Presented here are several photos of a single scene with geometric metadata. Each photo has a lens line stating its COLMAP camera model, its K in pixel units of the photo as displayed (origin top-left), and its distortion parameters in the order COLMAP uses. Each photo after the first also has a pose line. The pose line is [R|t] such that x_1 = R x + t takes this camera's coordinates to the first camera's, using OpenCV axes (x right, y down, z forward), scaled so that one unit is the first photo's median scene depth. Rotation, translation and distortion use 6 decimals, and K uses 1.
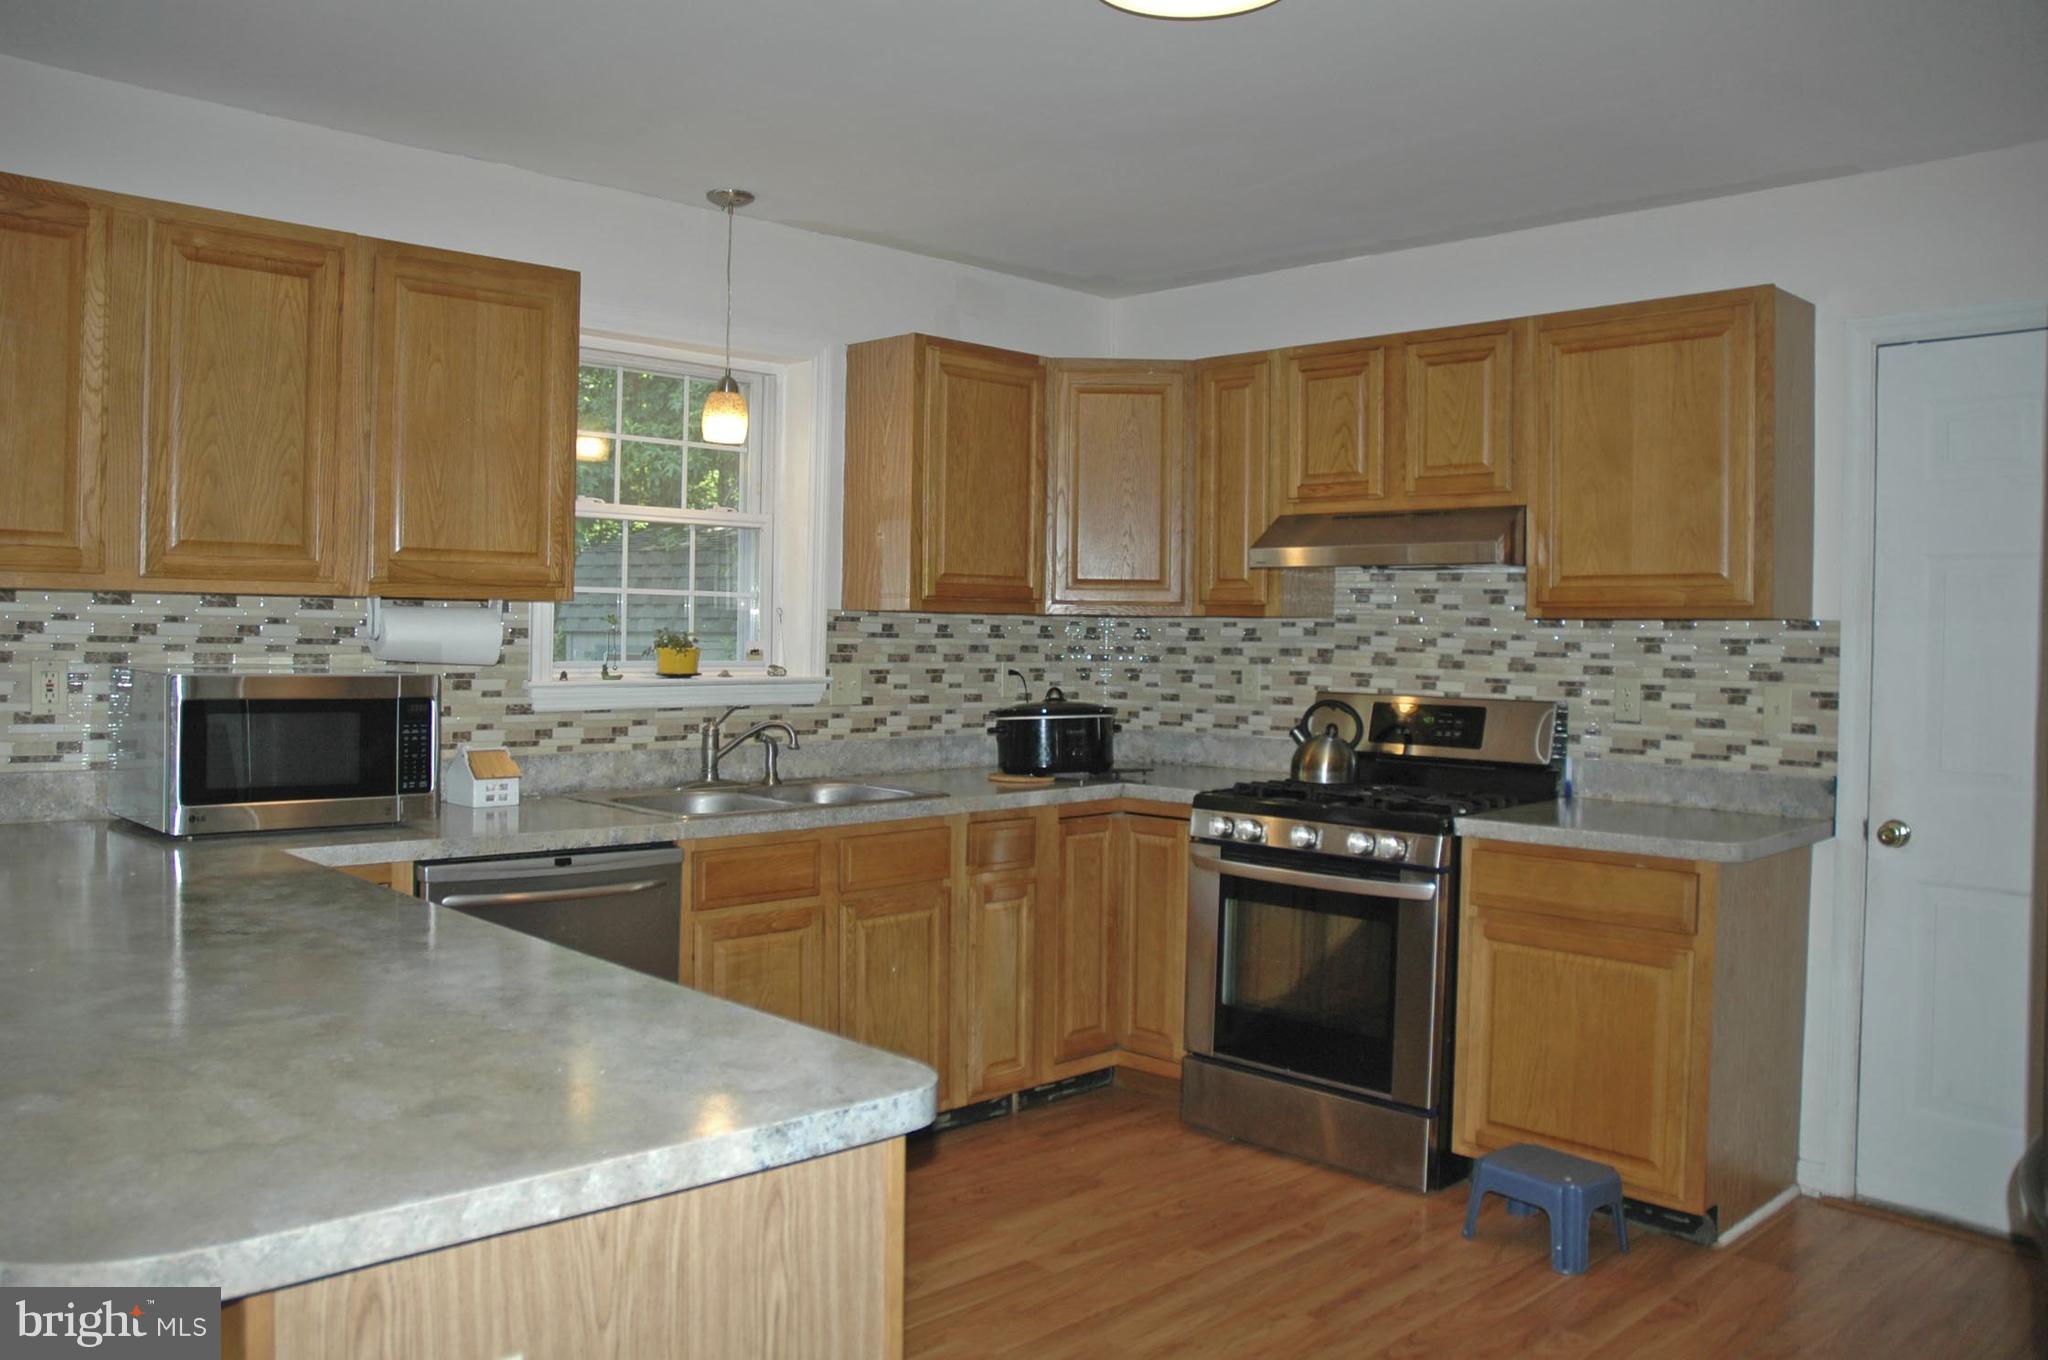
lens RADIAL K [[1602.5, 0, 982.1], [0, 1602.5, 634.4], [0, 0, 1]] dist [-0.168444, 0.164039]
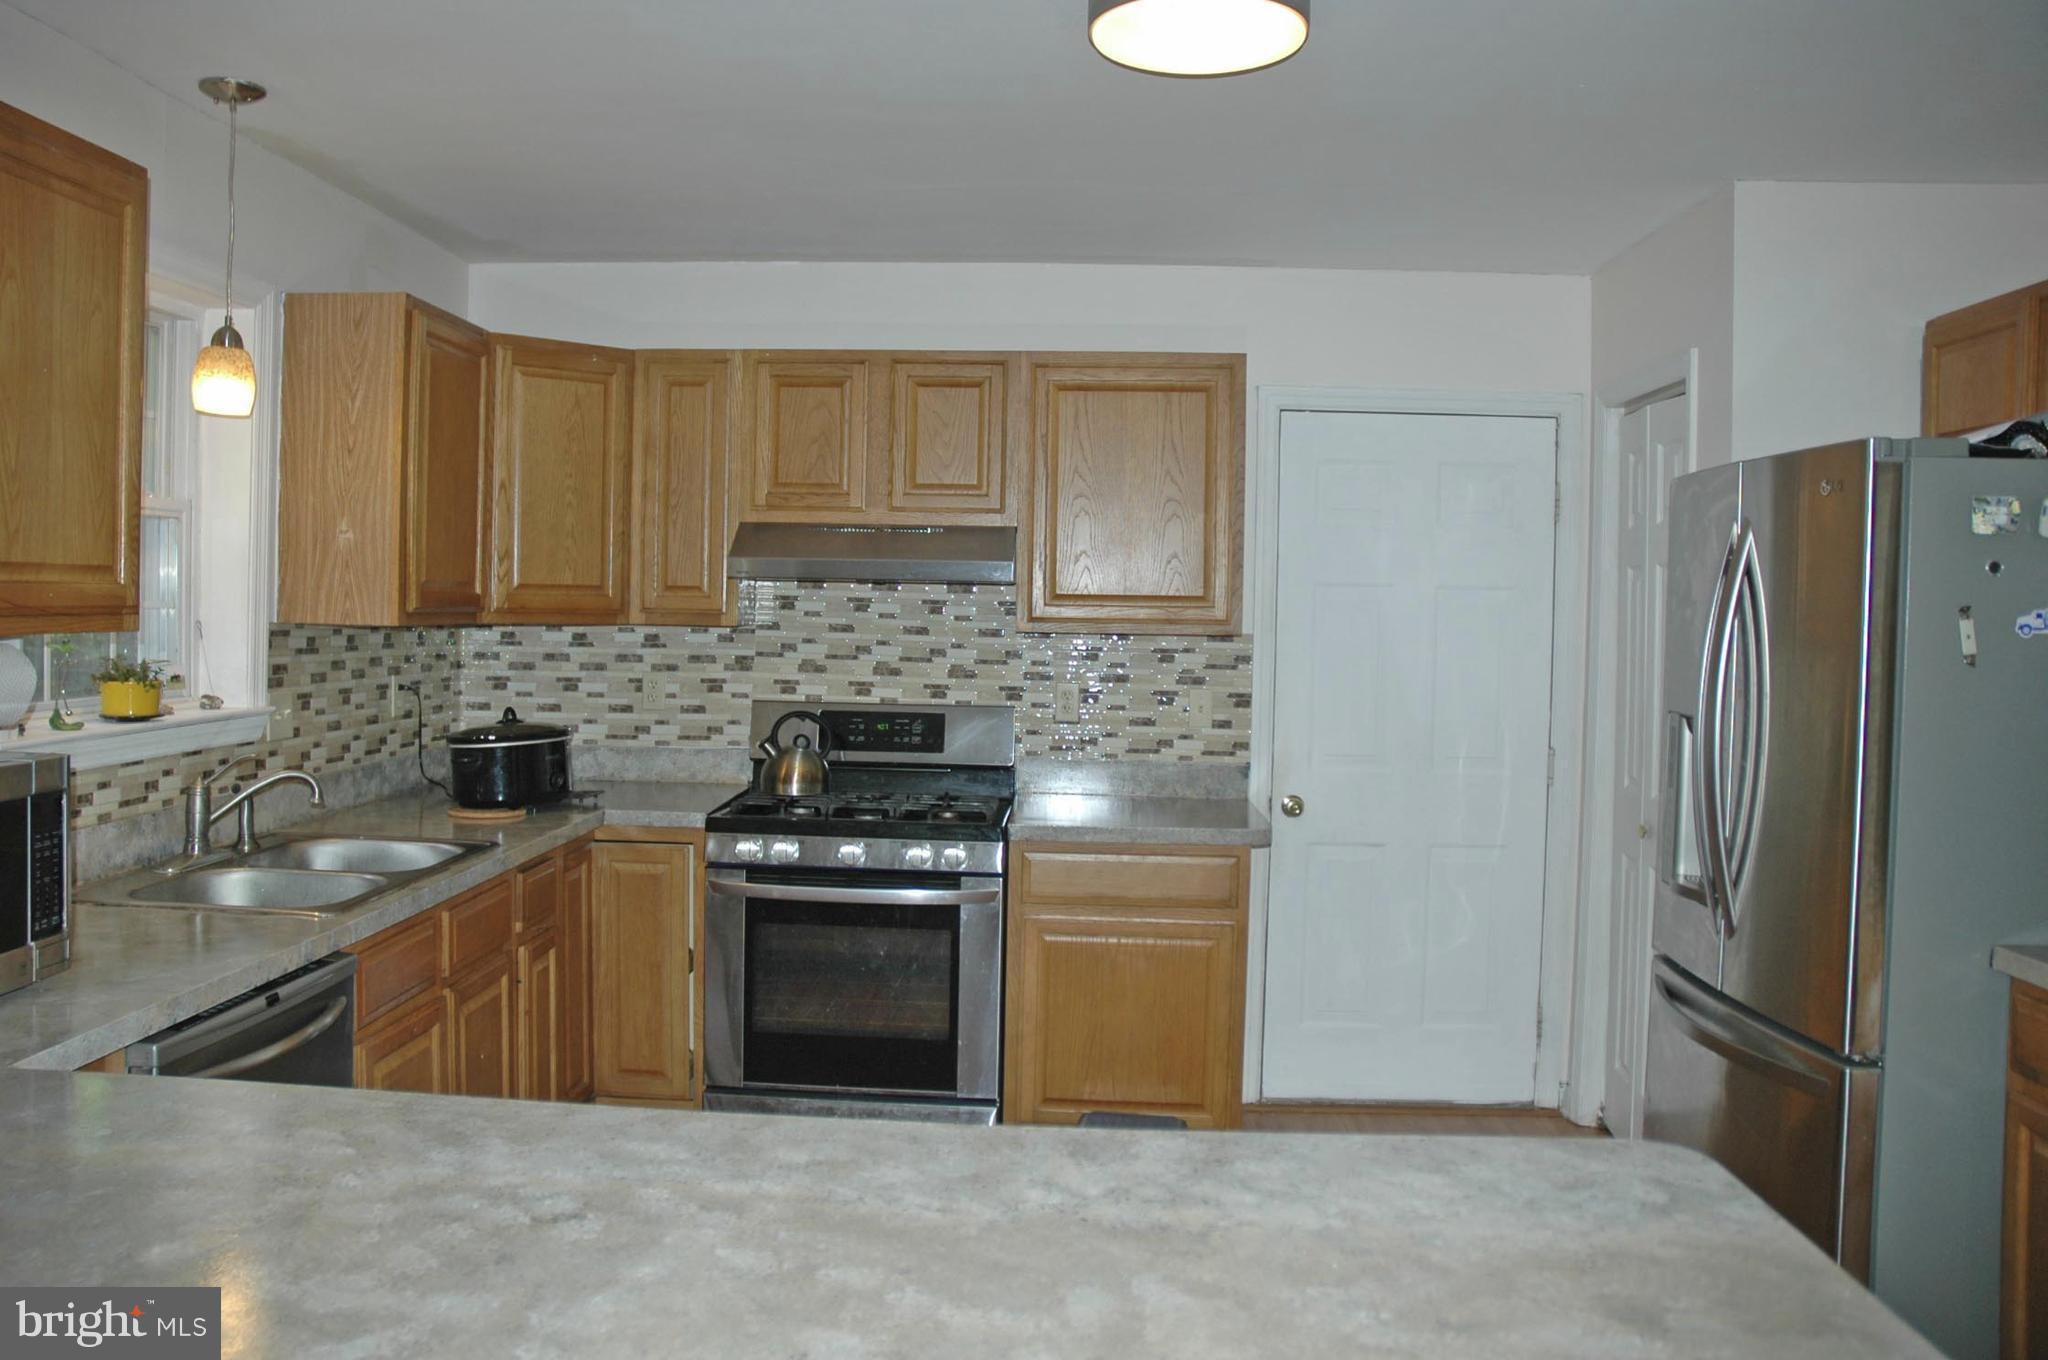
lens RADIAL K [[1602.5, 0, 982.1], [0, 1602.5, 634.4], [0, 0, 1]] dist [-0.168444, 0.164039]
pose [[0.734656, -0.013085, 0.678314, -0.382416], [-0.006705, 0.999625, 0.026544, -0.034628], [-0.678407, -0.024049, 0.734293, 0.192821]]
